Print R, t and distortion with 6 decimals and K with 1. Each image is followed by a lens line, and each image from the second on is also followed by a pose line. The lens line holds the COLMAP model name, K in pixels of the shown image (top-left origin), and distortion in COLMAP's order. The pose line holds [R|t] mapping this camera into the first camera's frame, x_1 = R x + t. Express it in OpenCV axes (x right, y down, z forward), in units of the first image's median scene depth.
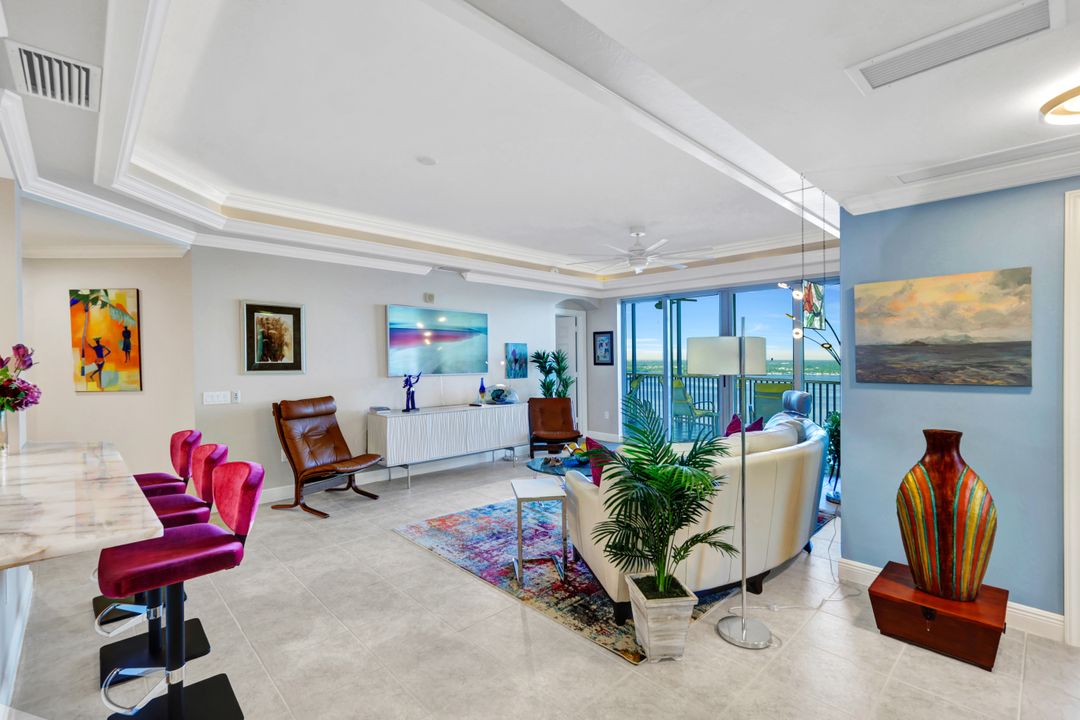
lens RADIAL K [[481.4, 0, 535.4], [0, 481.4, 364.2], [0, 0, 1]] dist [0.000676, 0.000190]
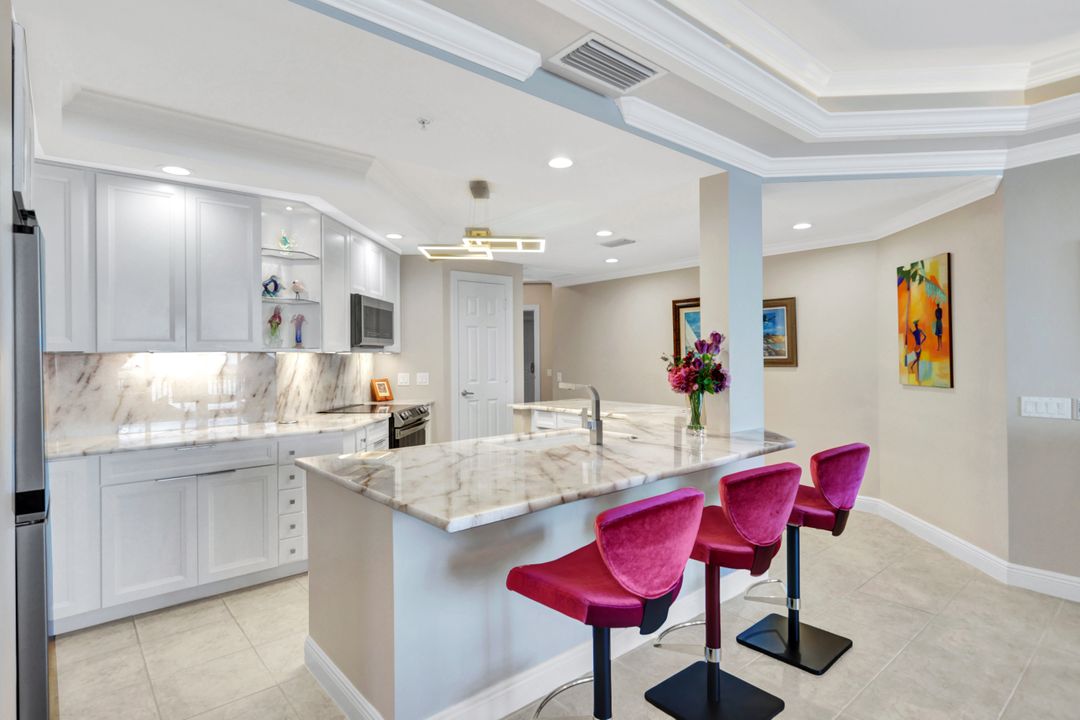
lens RADIAL K [[559.3, 0, 540.0], [0, 559.3, 360.0], [0, 0, 1]] dist [0.002538, 0.000639]
pose [[-0.059851, 0.010562, -0.998151, 0.080221], [-0.005354, 0.999926, 0.010901, 0.005136], [0.998193, 0.005997, -0.059790, 0.362855]]
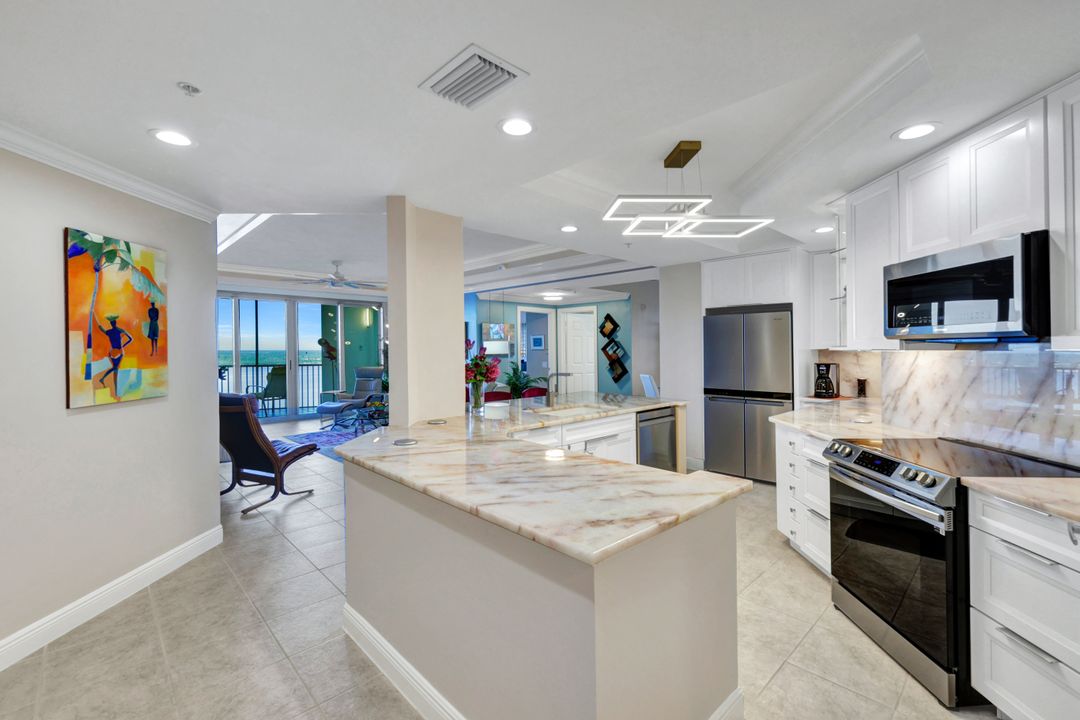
lens RADIAL K [[471.7, 0, 539.1], [0, 471.7, 351.0], [0, 0, 1]] dist [0.002749, 0.000121]
pose [[0.004393, -0.006522, 0.999969, -1.331810], [0.016378, 0.999845, 0.006449, -0.004665], [-0.999856, 0.016349, 0.004499, 0.397395]]
